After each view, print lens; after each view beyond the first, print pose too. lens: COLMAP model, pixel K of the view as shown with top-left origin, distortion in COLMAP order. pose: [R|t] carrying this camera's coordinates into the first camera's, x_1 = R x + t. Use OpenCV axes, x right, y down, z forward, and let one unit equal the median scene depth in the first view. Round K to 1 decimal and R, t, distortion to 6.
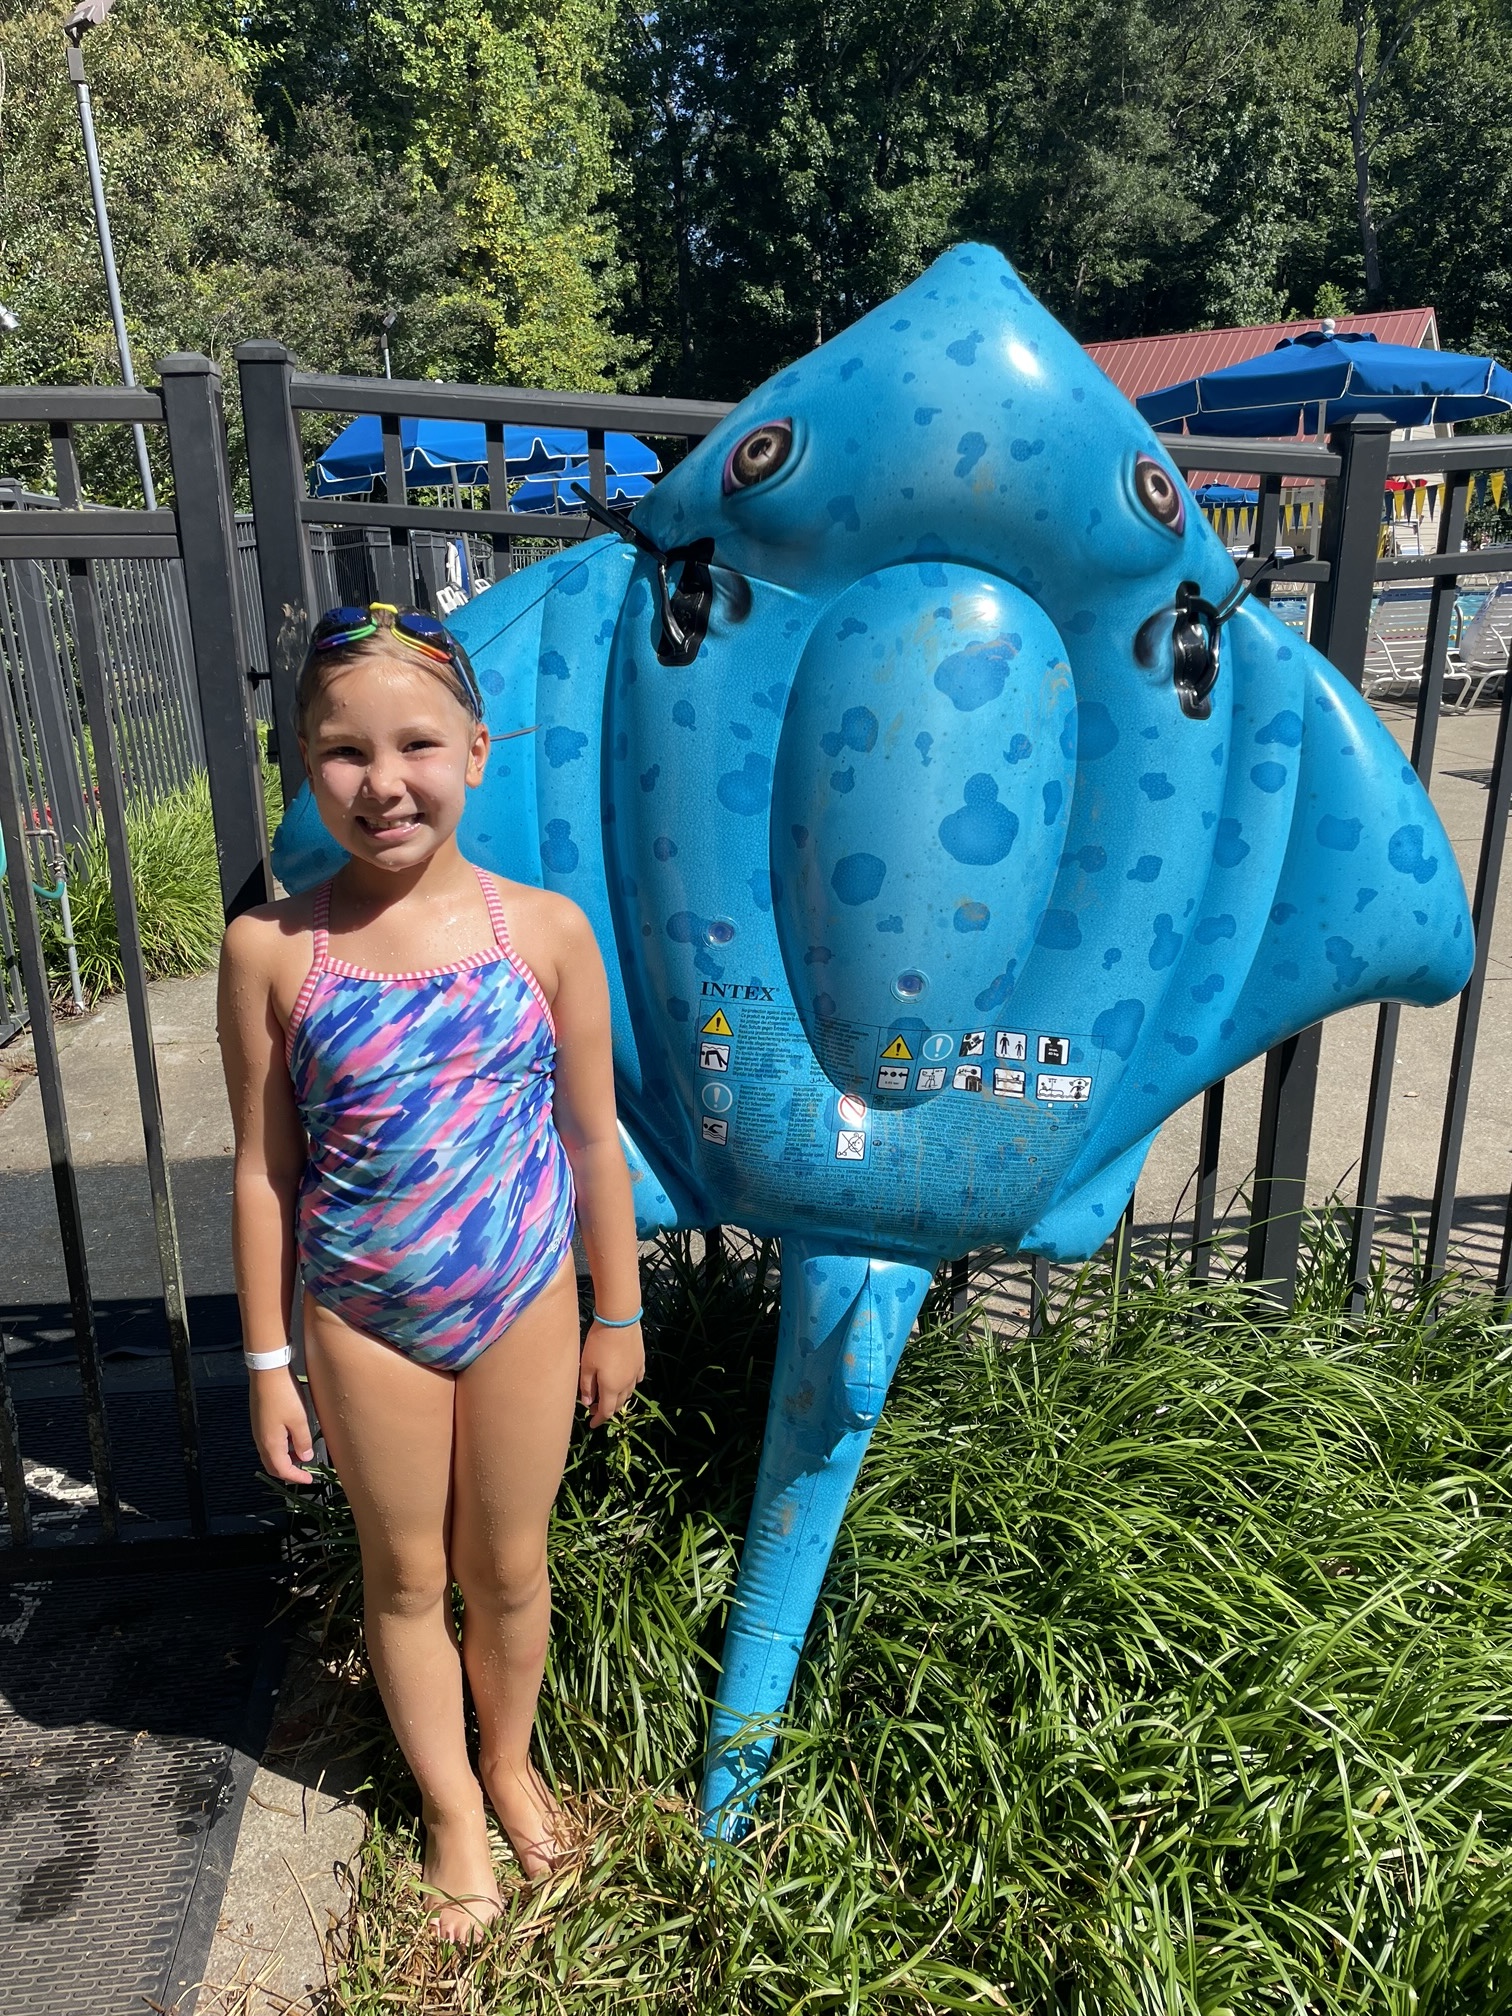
lens RADIAL K [[1568.4, 0, 763.9], [0, 1568.4, 996.7], [0, 0, 1]] dist [0.101126, -0.139234]
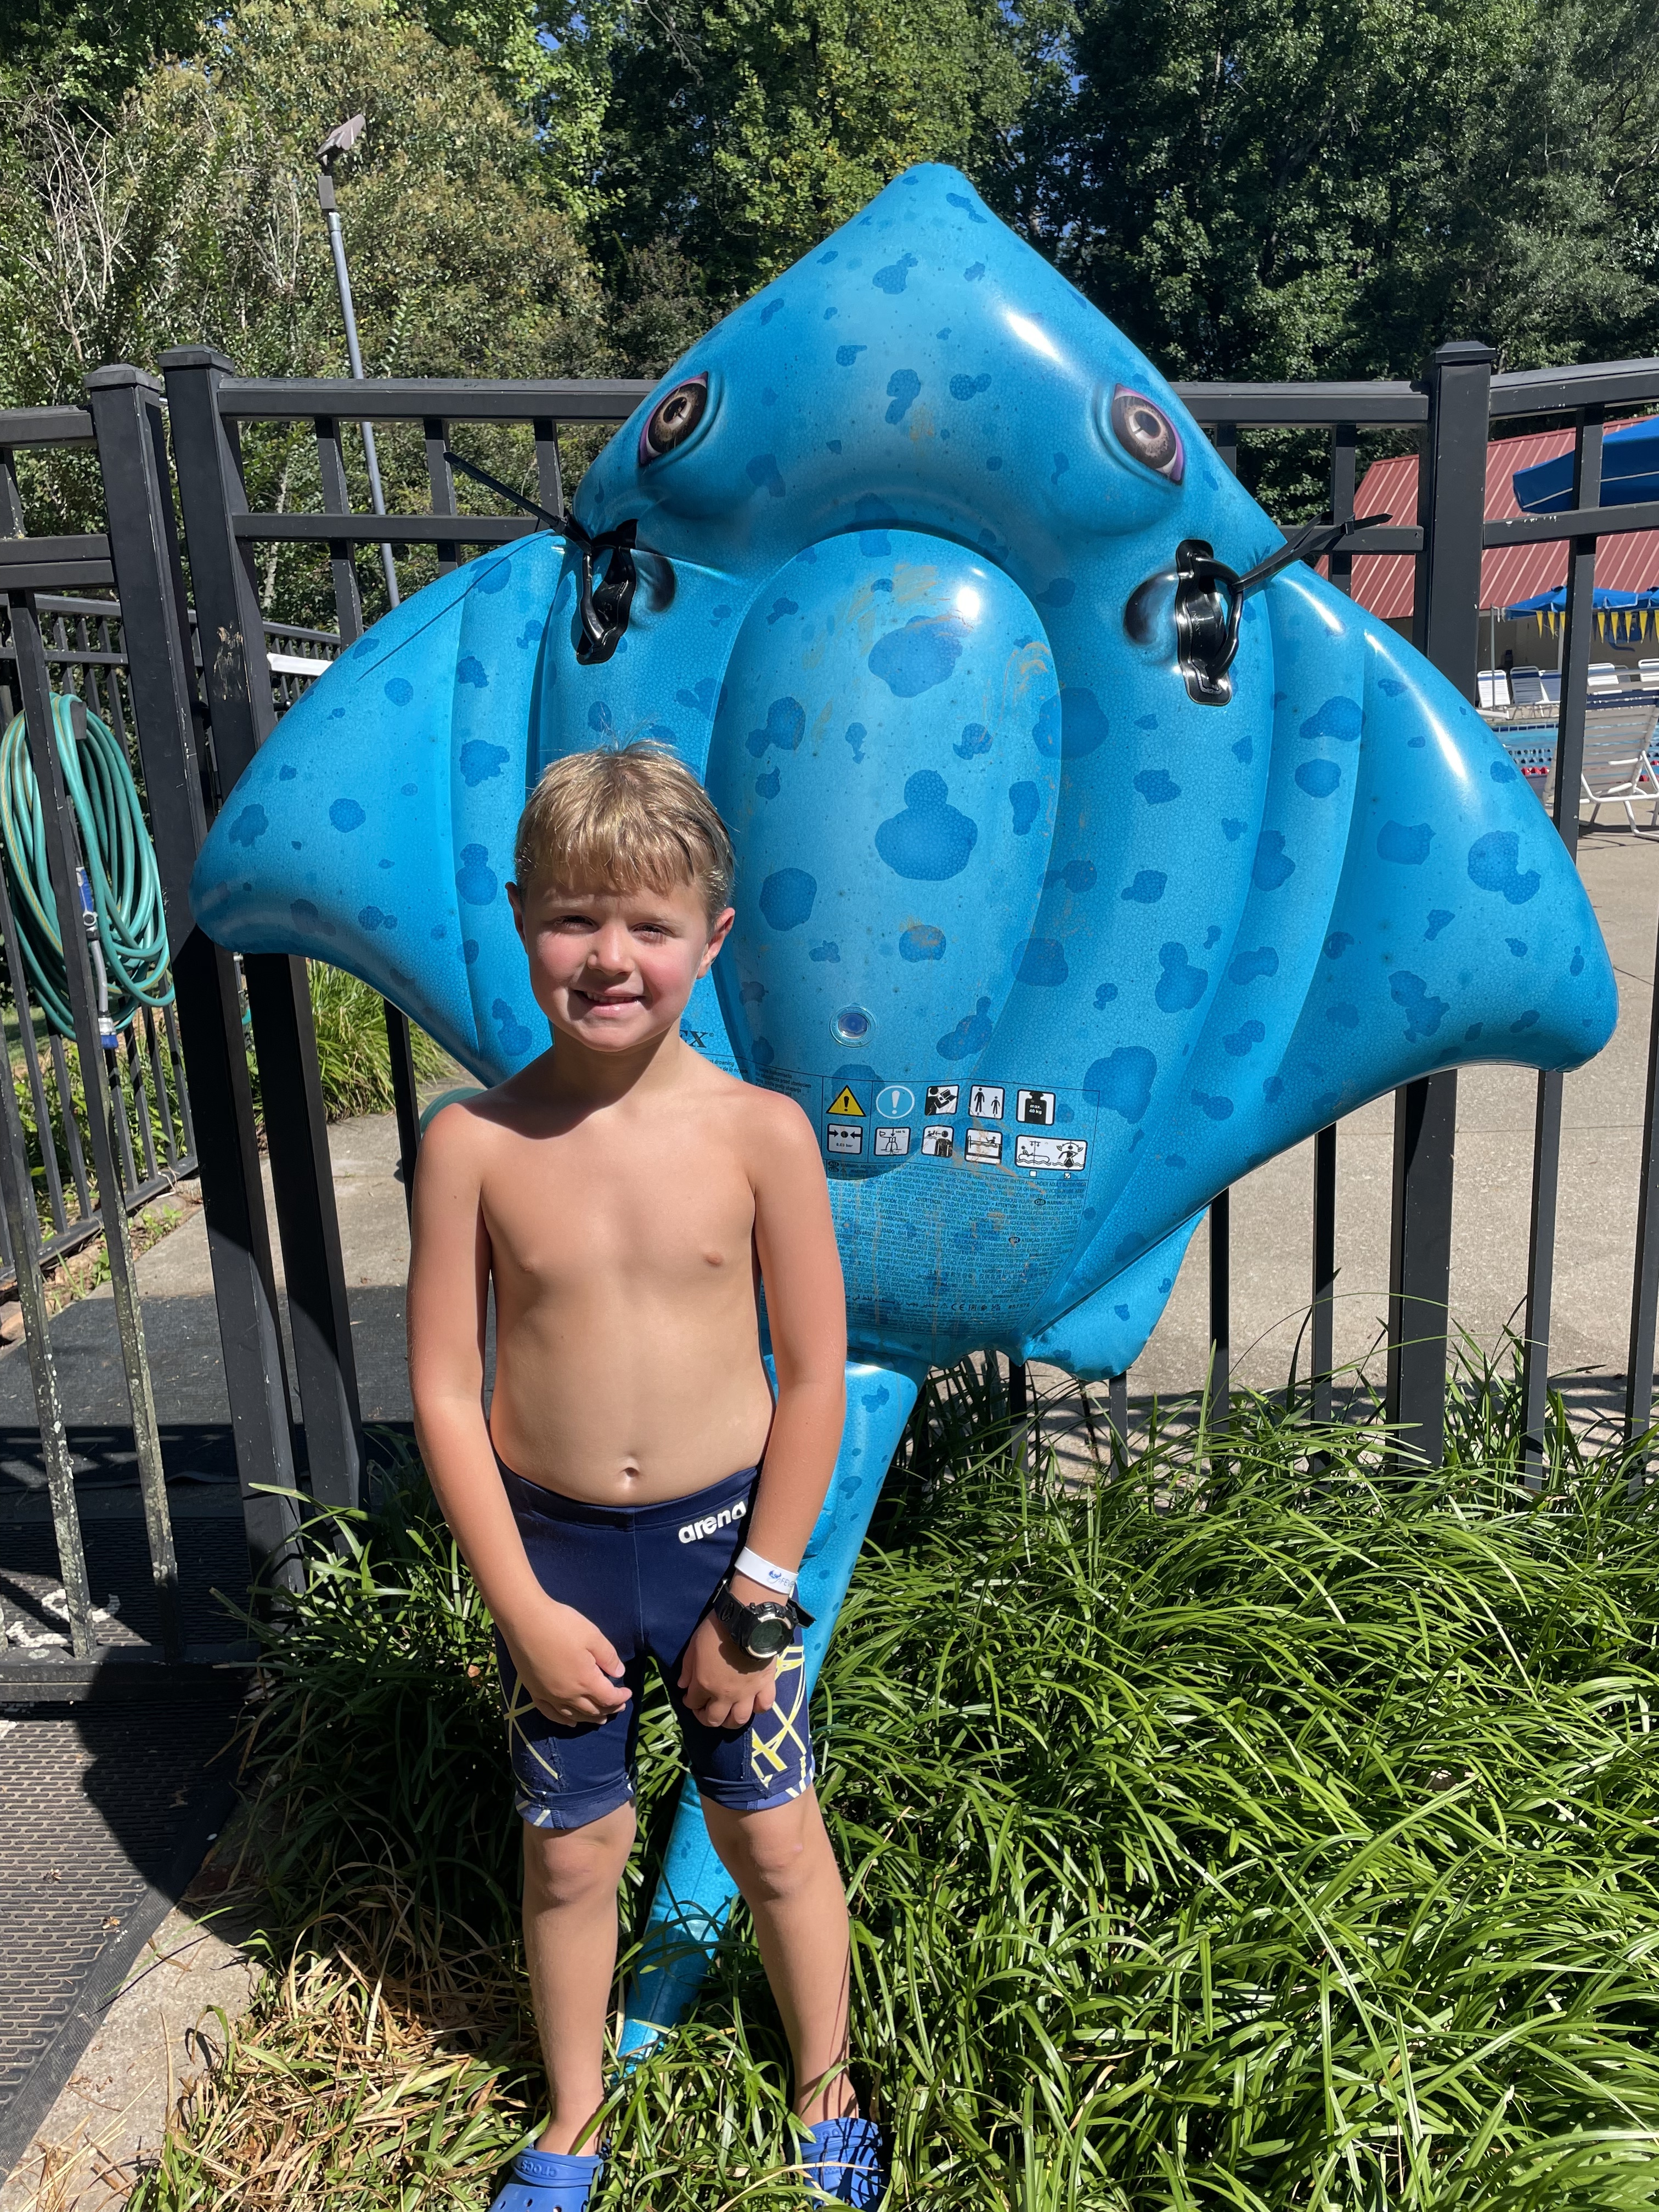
lens RADIAL K [[1722.5, 0, 857.0], [0, 1722.5, 1099.6], [0, 0, 1]] dist [0.100660, -0.146692]
pose [[0.982629, 0.001195, -0.185579, 0.259030], [-0.011595, 0.998421, -0.054967, 0.080861], [0.185220, 0.056164, 0.981091, 0.089418]]
